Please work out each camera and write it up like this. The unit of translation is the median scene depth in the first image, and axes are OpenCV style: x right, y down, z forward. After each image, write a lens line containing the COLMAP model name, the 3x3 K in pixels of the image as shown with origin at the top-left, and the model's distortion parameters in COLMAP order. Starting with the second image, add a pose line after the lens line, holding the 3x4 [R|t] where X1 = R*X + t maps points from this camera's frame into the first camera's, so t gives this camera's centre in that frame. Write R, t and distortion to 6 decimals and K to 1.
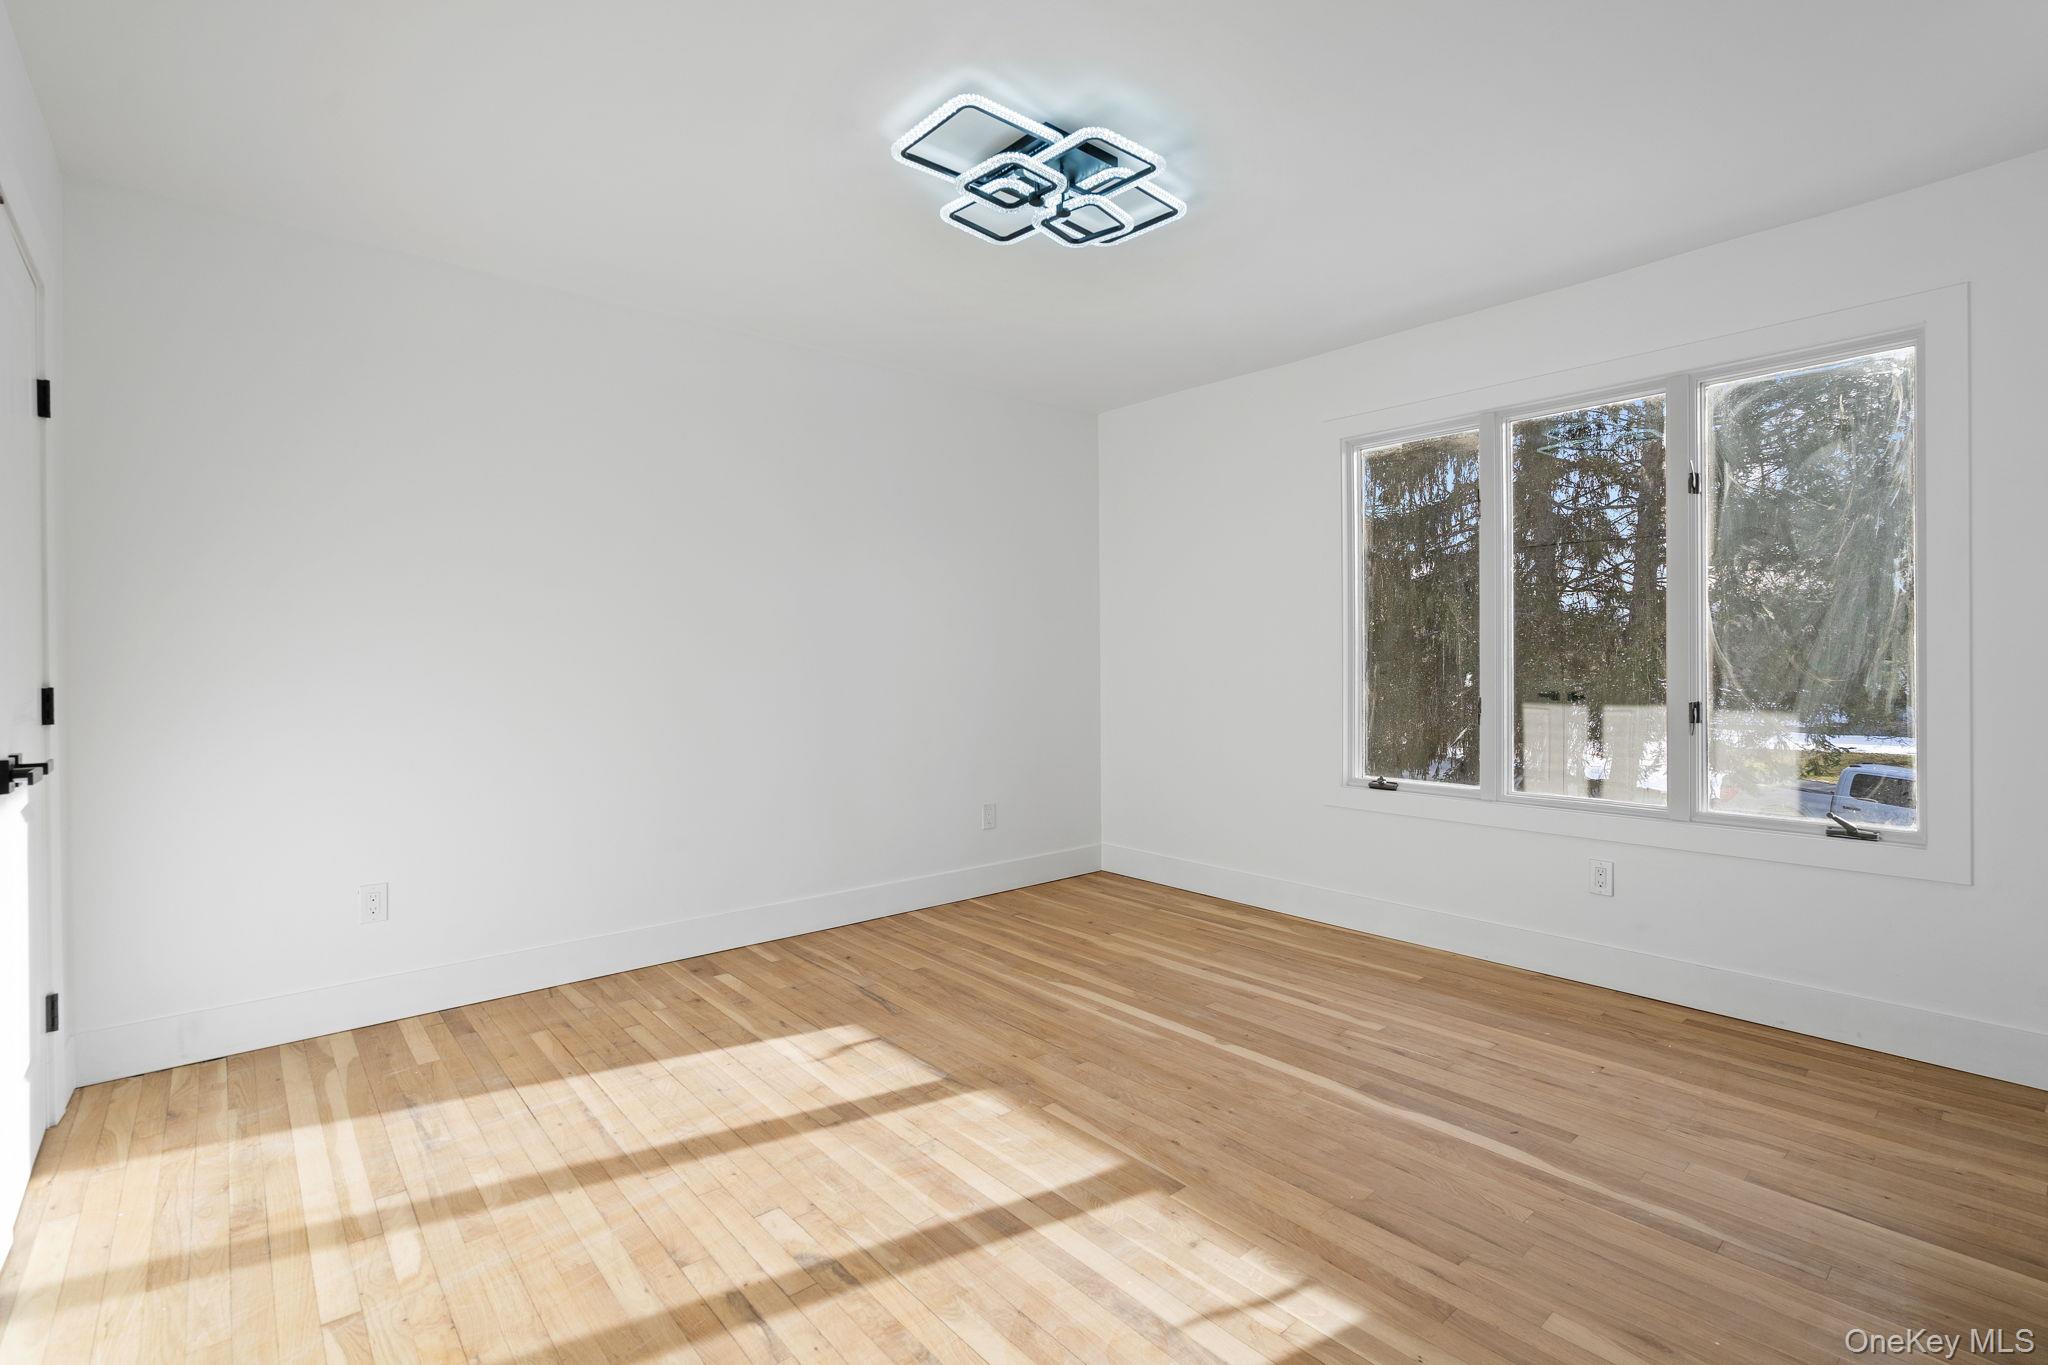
lens RADIAL K [[923.3, 0, 1019.6], [0, 923.3, 671.6], [0, 0, 1]] dist [-0.002882, 0.000394]
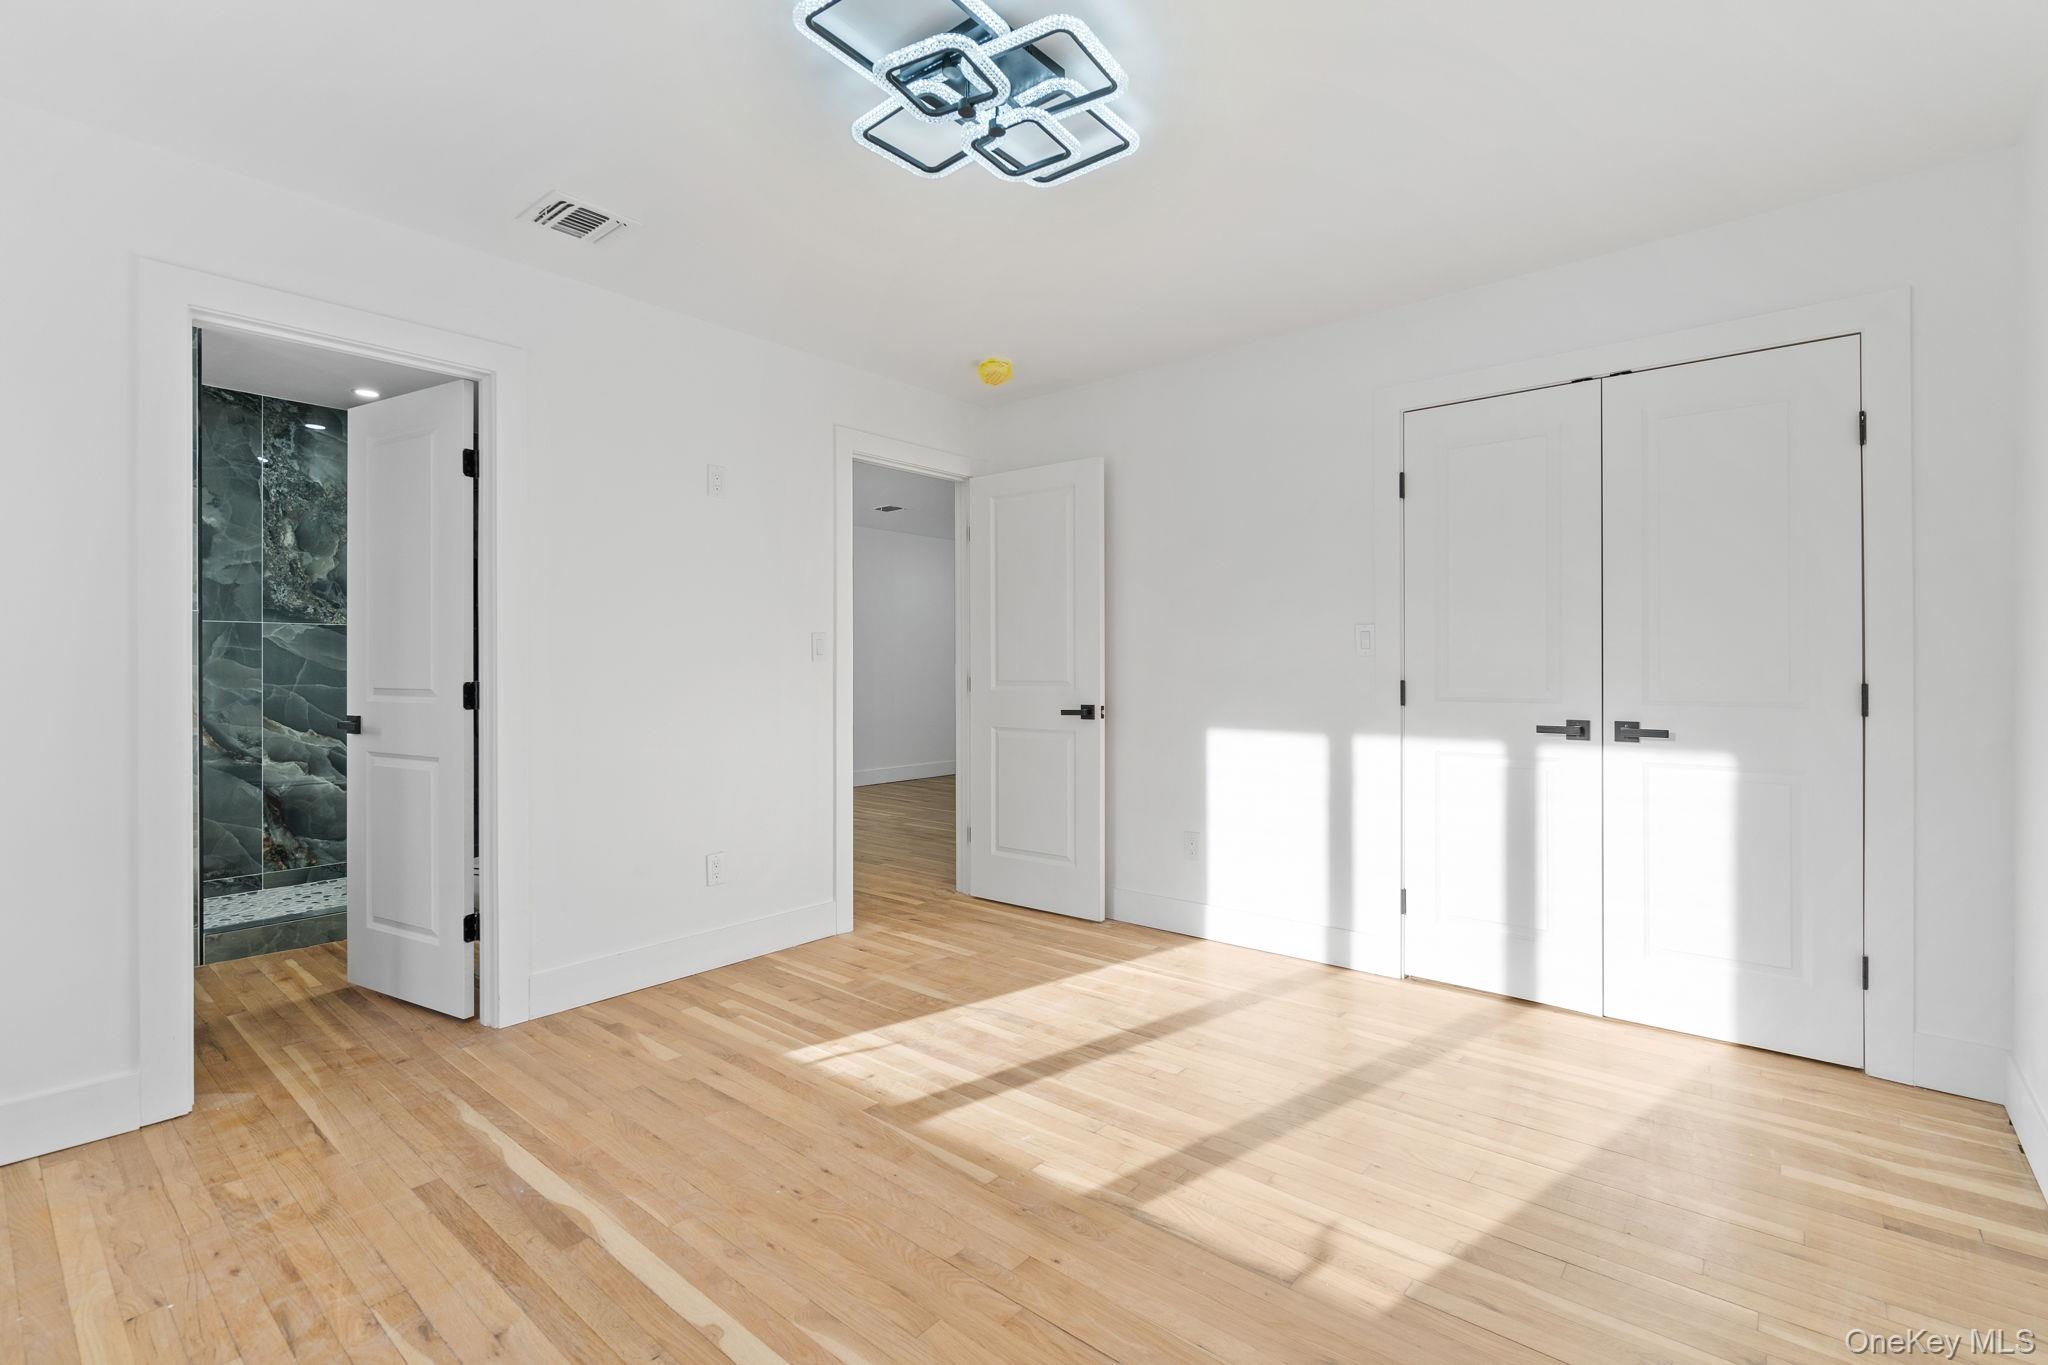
lens RADIAL K [[923.3, 0, 1019.6], [0, 923.3, 671.6], [0, 0, 1]] dist [-0.002882, 0.000394]
pose [[-0.988101, 0.007076, -0.153646, 0.151151], [0.004738, 0.999867, 0.015580, -0.022758], [0.153736, 0.014666, -0.988003, 2.068568]]
